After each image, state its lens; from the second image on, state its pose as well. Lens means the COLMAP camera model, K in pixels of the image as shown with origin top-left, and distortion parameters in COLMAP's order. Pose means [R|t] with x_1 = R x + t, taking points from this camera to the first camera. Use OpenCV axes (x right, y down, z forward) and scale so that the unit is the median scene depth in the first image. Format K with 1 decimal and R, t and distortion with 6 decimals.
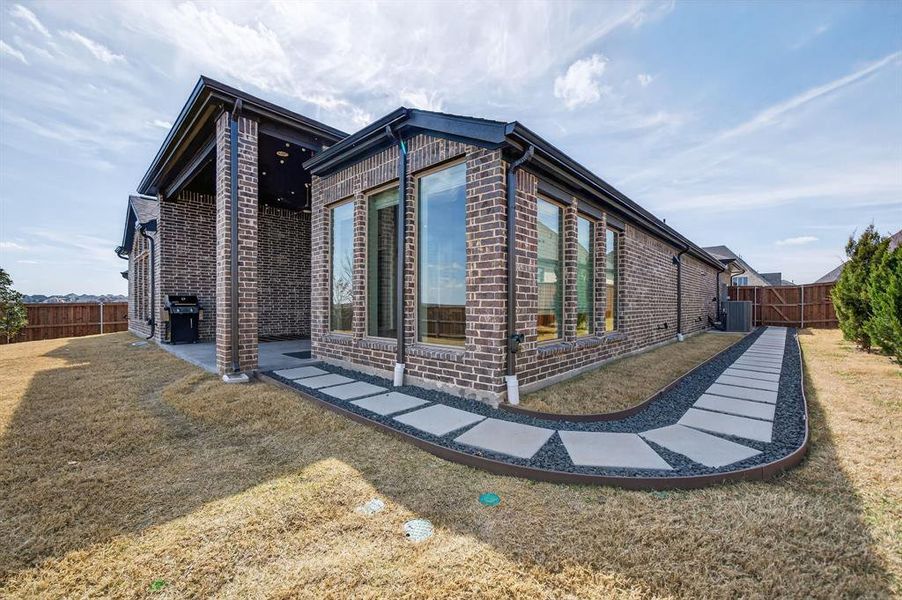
lens RADIAL K [[354.9, 0, 451.0], [0, 354.9, 300.0], [0, 0, 1]] dist [-0.001471, -0.000417]
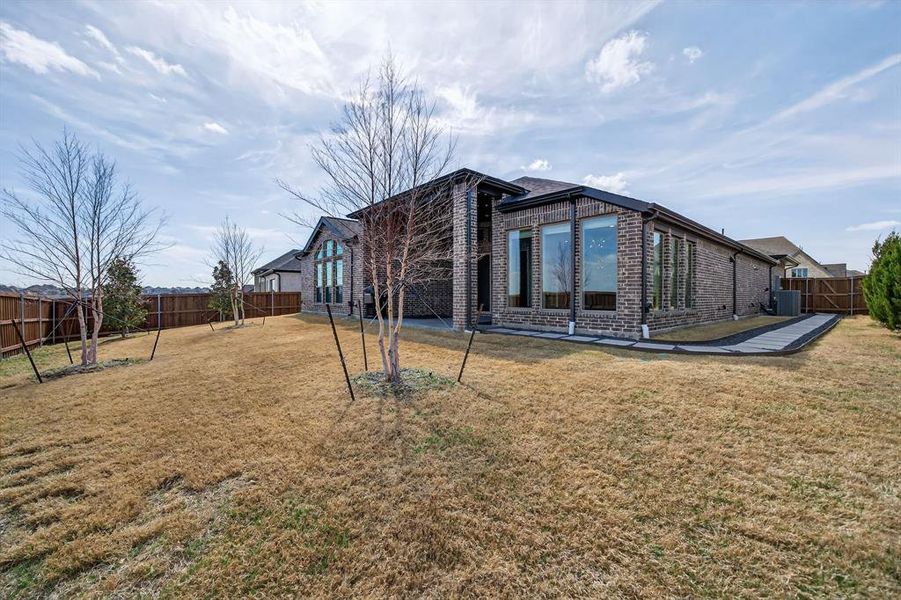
lens RADIAL K [[363.7, 0, 446.8], [0, 363.7, 285.7], [0, 0, 1]] dist [0.001995, -0.000072]
pose [[0.995540, -0.002698, -0.094299, -0.064507], [0.000760, 0.999788, -0.020577, 0.003080], [0.094335, 0.020414, 0.995331, -0.098529]]
